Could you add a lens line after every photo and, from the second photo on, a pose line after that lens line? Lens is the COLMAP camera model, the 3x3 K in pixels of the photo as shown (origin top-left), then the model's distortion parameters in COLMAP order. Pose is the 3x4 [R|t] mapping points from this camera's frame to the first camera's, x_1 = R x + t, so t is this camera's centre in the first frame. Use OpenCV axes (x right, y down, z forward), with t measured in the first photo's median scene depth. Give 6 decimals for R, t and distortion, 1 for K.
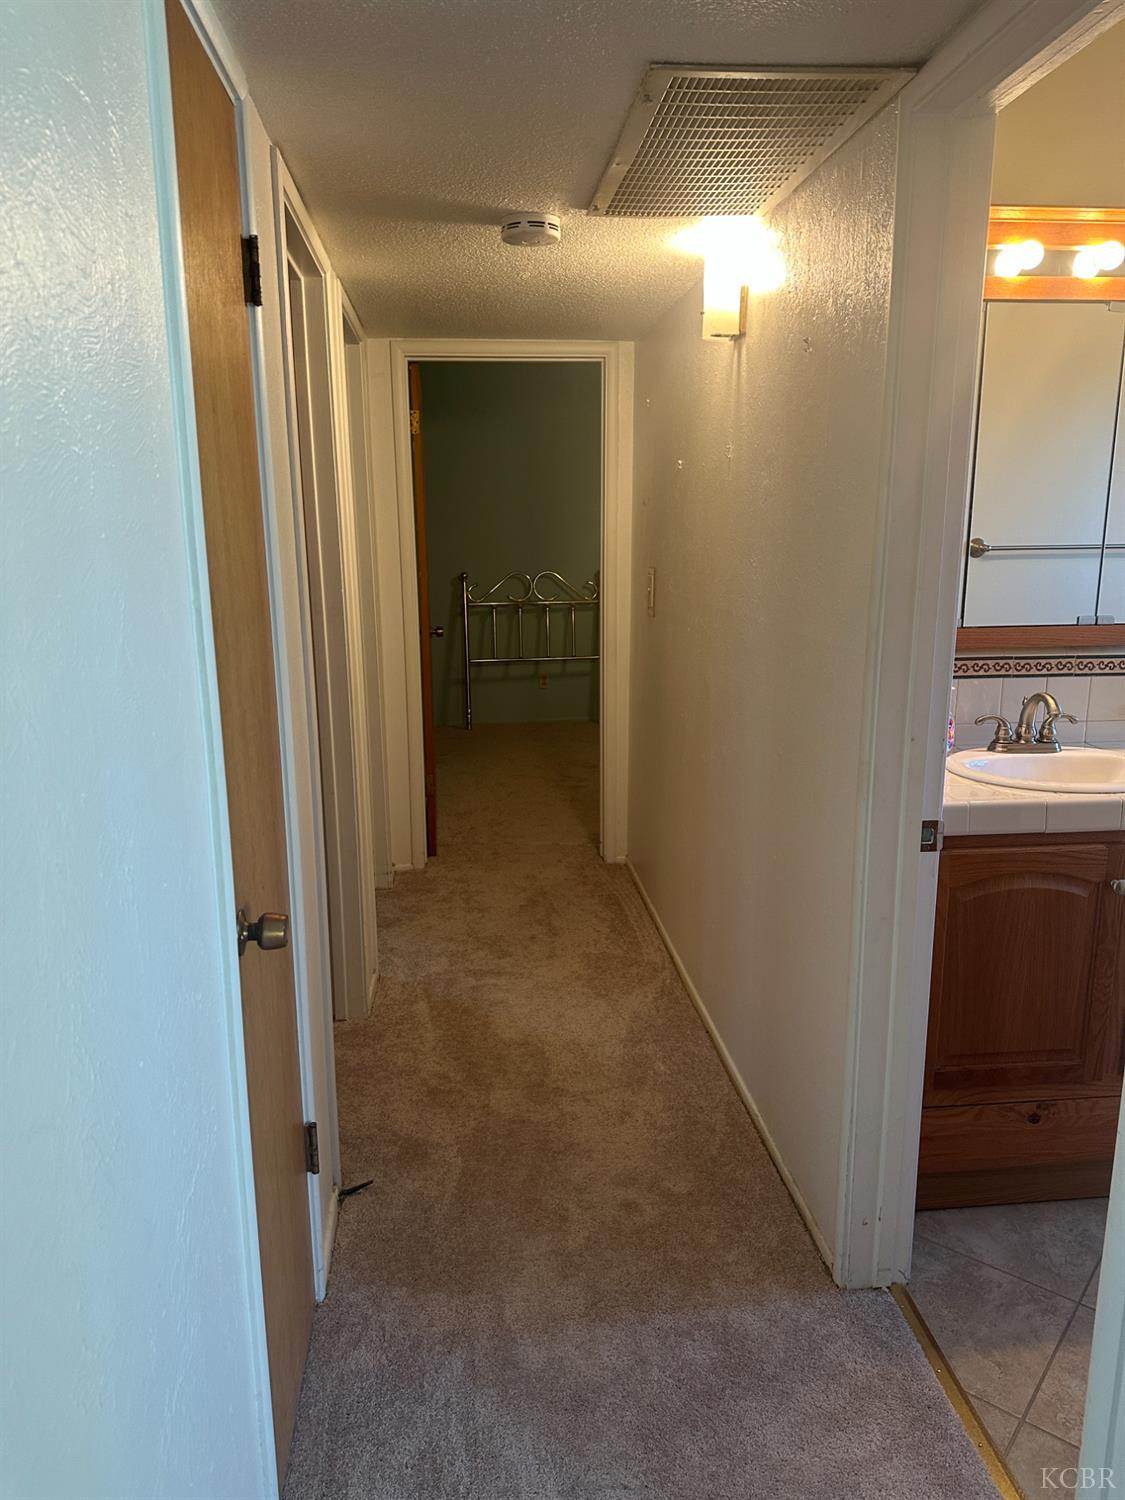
lens RADIAL K [[1049.8, 0, 562.5], [0, 1049.8, 750.0], [0, 0, 1]] dist [-0.005397, 0.005849]
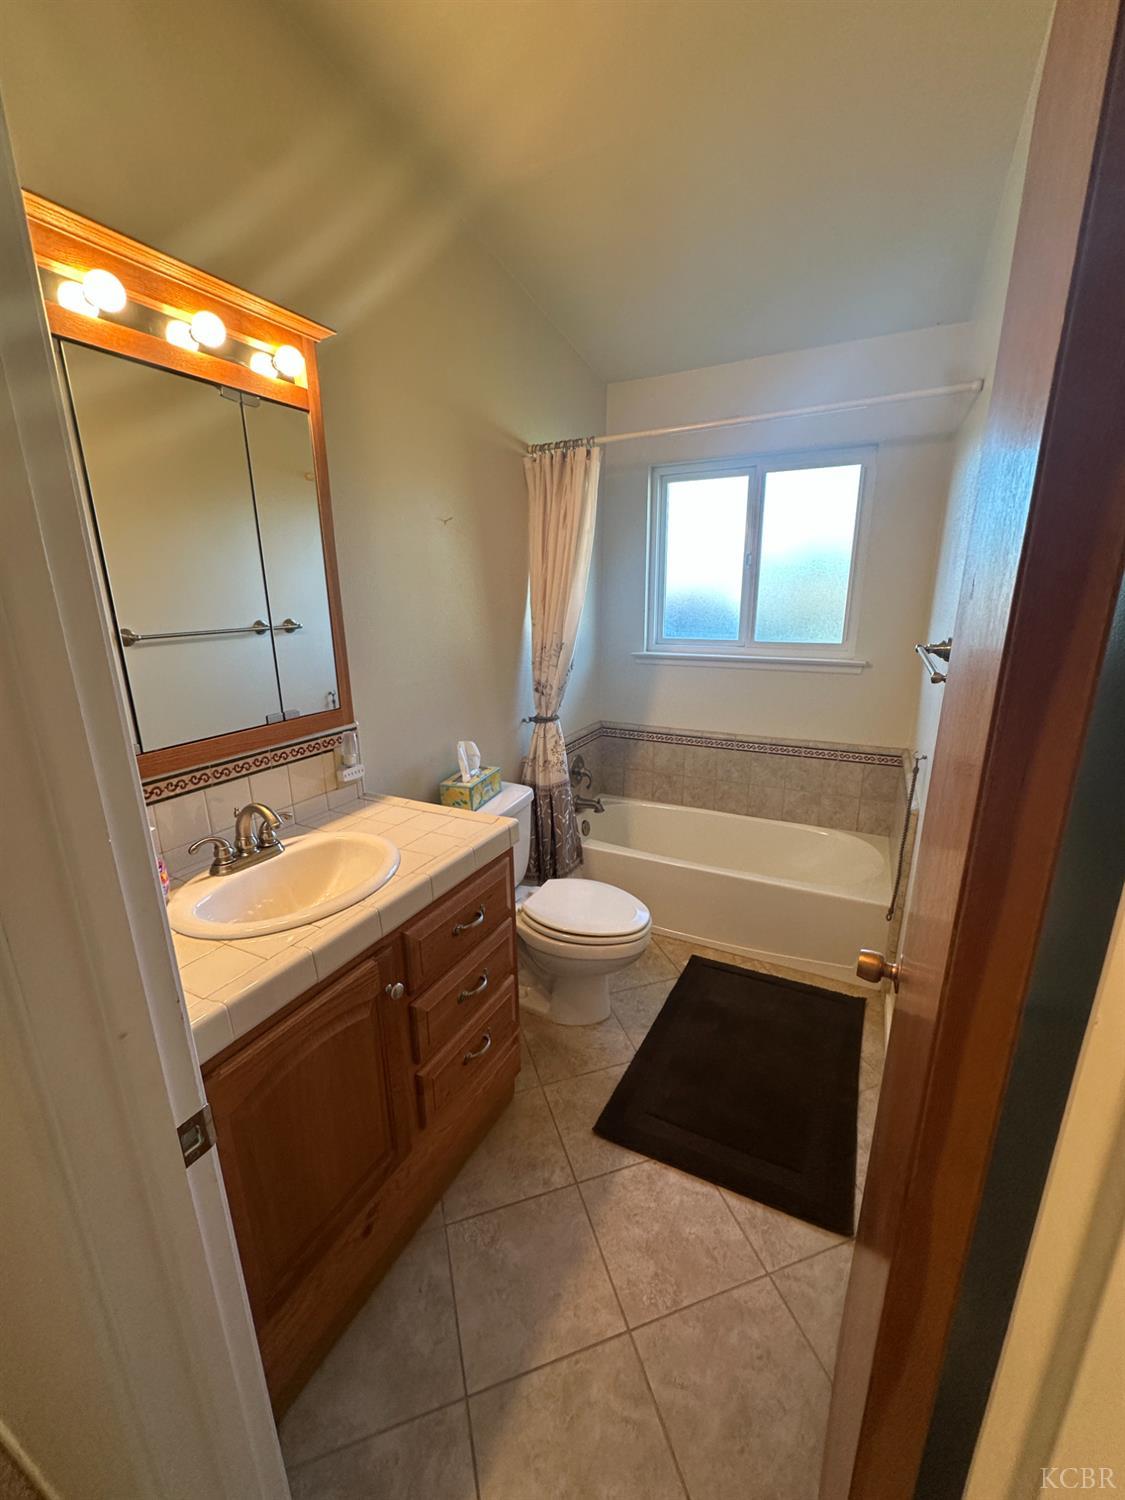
lens RADIAL K [[605.0, 0, 537.8], [0, 605.0, 751.3], [0, 0, 1]] dist [-0.001827, 0.000101]
pose [[0.567482, -0.224640, 0.792150, 0.175331], [0.198672, 0.970995, 0.133033, -0.119109], [-0.799058, 0.081885, 0.595652, 0.453153]]
